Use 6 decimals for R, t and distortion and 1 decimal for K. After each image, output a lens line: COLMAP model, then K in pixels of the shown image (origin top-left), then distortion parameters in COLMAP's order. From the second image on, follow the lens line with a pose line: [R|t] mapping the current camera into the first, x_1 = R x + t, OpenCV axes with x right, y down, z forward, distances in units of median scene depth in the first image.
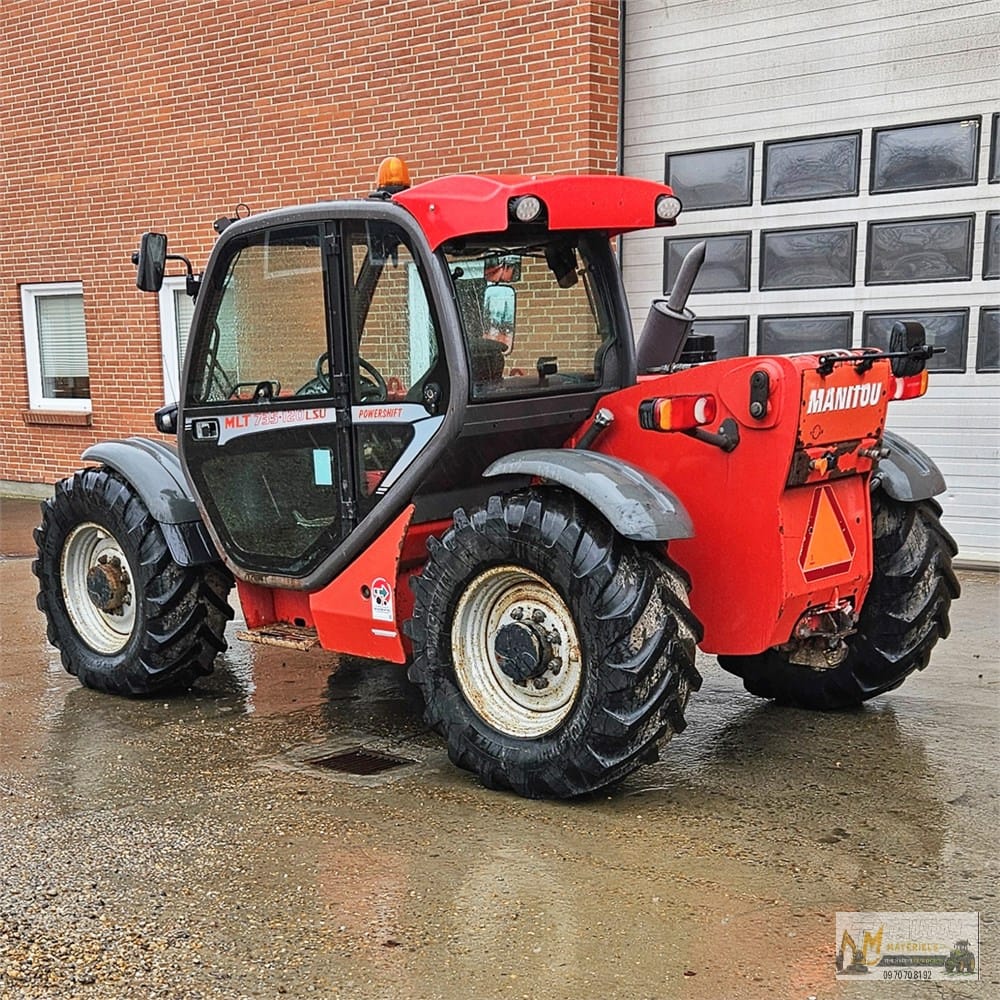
lens RADIAL K [[1585.1, 0, 436.1], [0, 1585.1, 711.6], [0, 0, 1]] dist [0.084524, -0.068978]
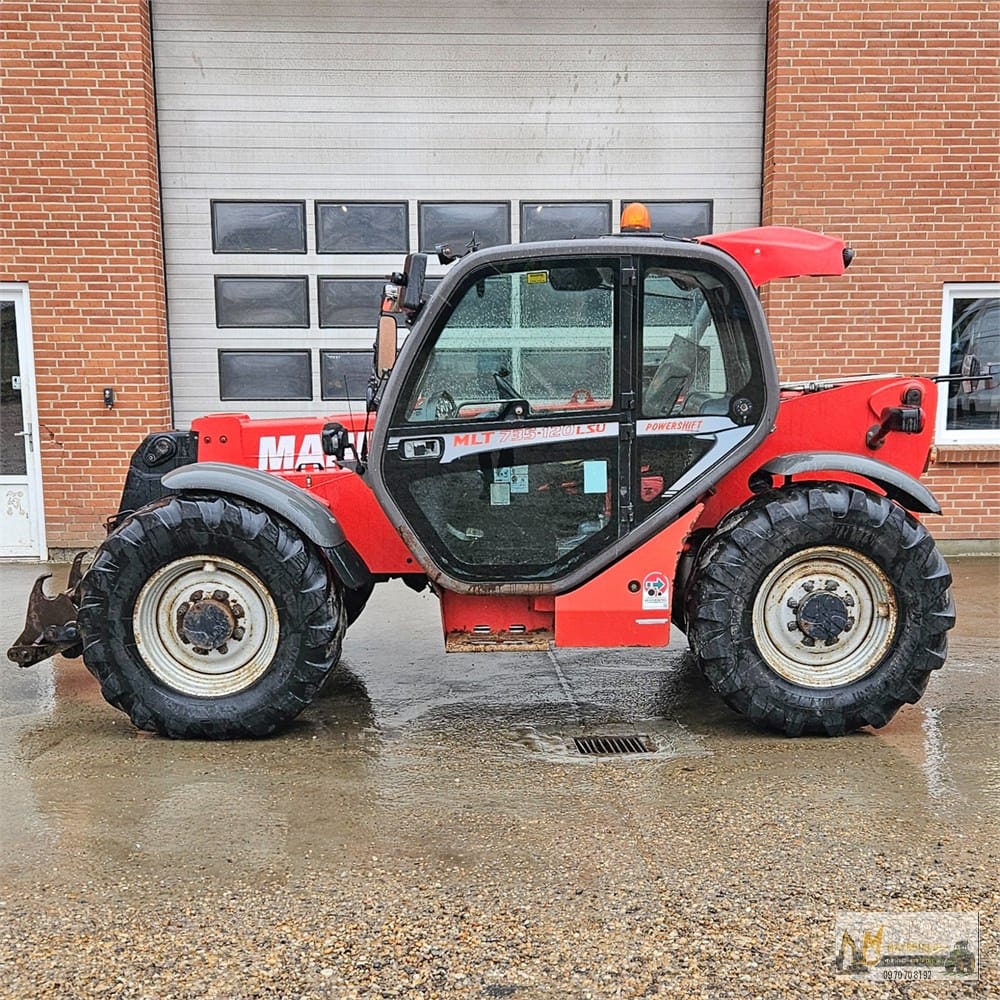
lens RADIAL K [[1438.5, 0, 507.0], [0, 1438.5, 617.1], [0, 0, 1]] dist [0.113290, -0.137810]
pose [[0.701513, -0.107820, 0.704454, -0.484283], [0.153575, 0.988135, -0.001696, -0.039335], [-0.695913, 0.109376, 0.709748, 0.208211]]
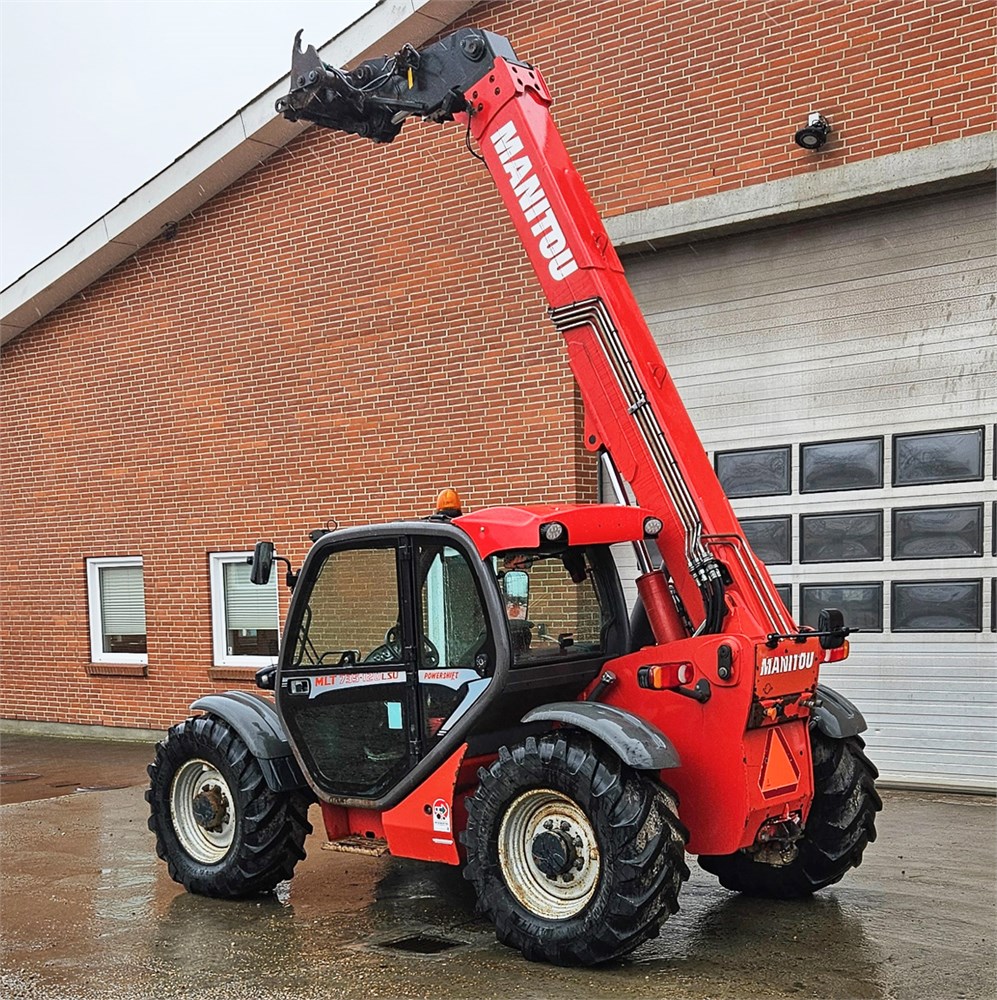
lens RADIAL K [[1489.7, 0, 481.0], [0, 1489.7, 738.8], [0, 0, 1]] dist [0.097191, -0.103521]
pose [[0.999056, -0.010749, 0.042080, -0.030810], [0.016039, 0.991713, -0.127470, 0.013523], [-0.040361, 0.128024, 0.990949, -0.127930]]
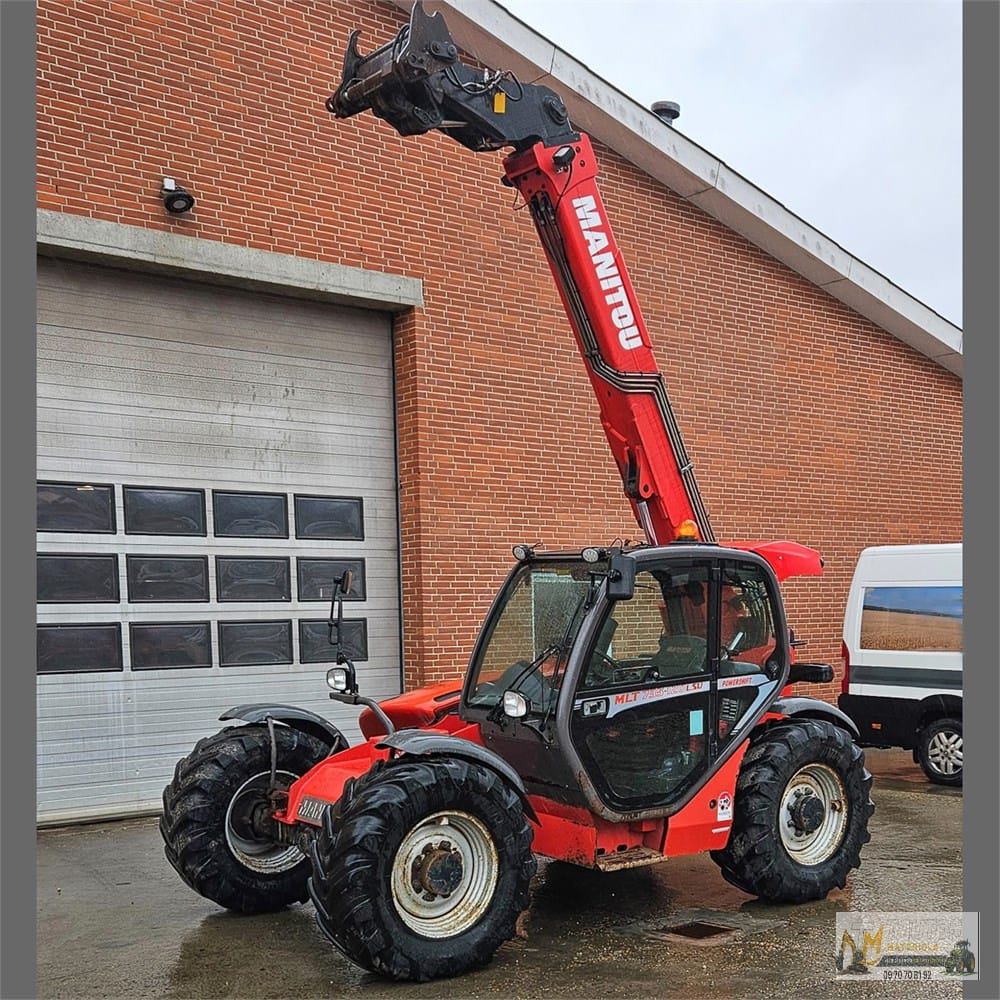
lens RADIAL K [[1334.7, 0, 519.3], [0, 1334.7, 716.9], [0, 0, 1]] dist [0.092620, -0.081004]
pose [[0.137064, -0.060288, 0.988726, -0.754615], [0.238411, 0.970812, 0.026146, -0.134657], [-0.961444, 0.232140, 0.147436, 0.576140]]
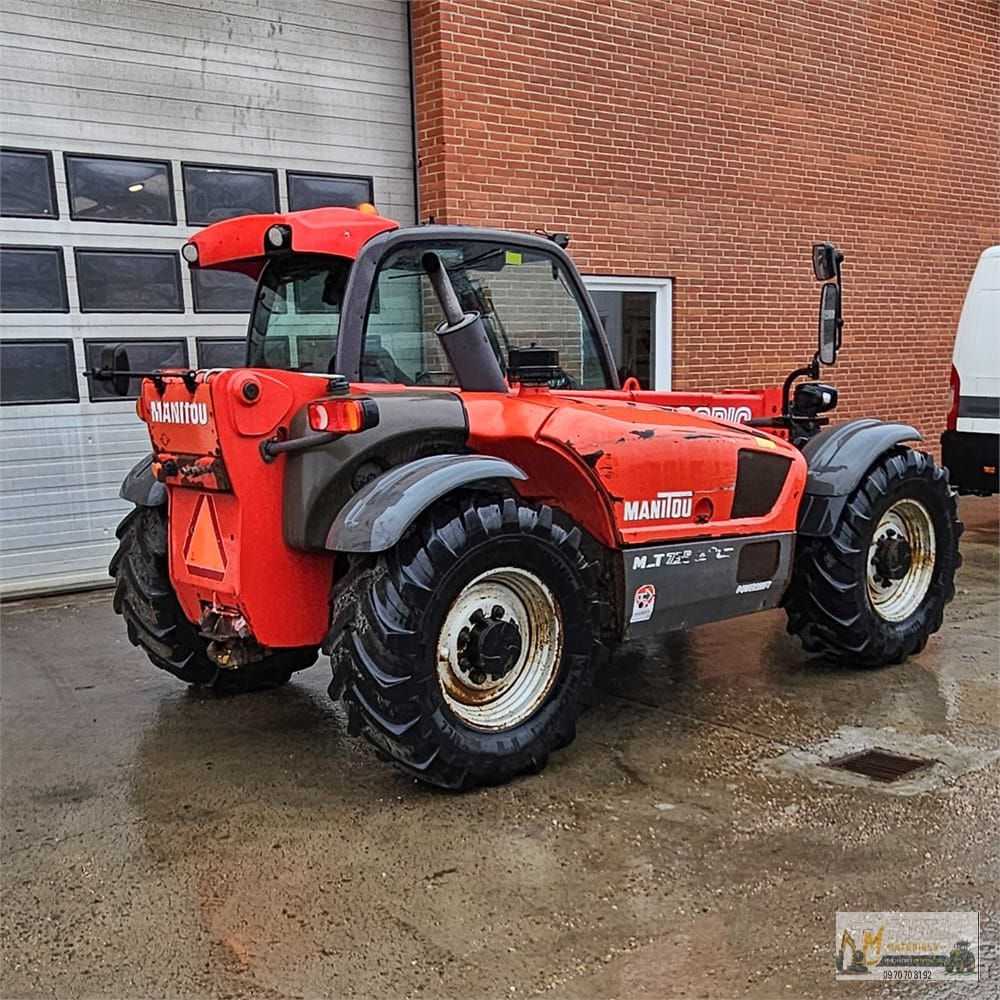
lens RADIAL K [[1269.3, 0, 513.7], [0, 1269.3, 704.6], [0, 0, 1]] dist [-0.015382, 0.026847]
pose [[0.128002, -0.249189, 0.959959, -0.514017], [0.240839, 0.946758, 0.213648, -0.141899], [-0.962087, 0.203848, 0.181201, 0.660447]]
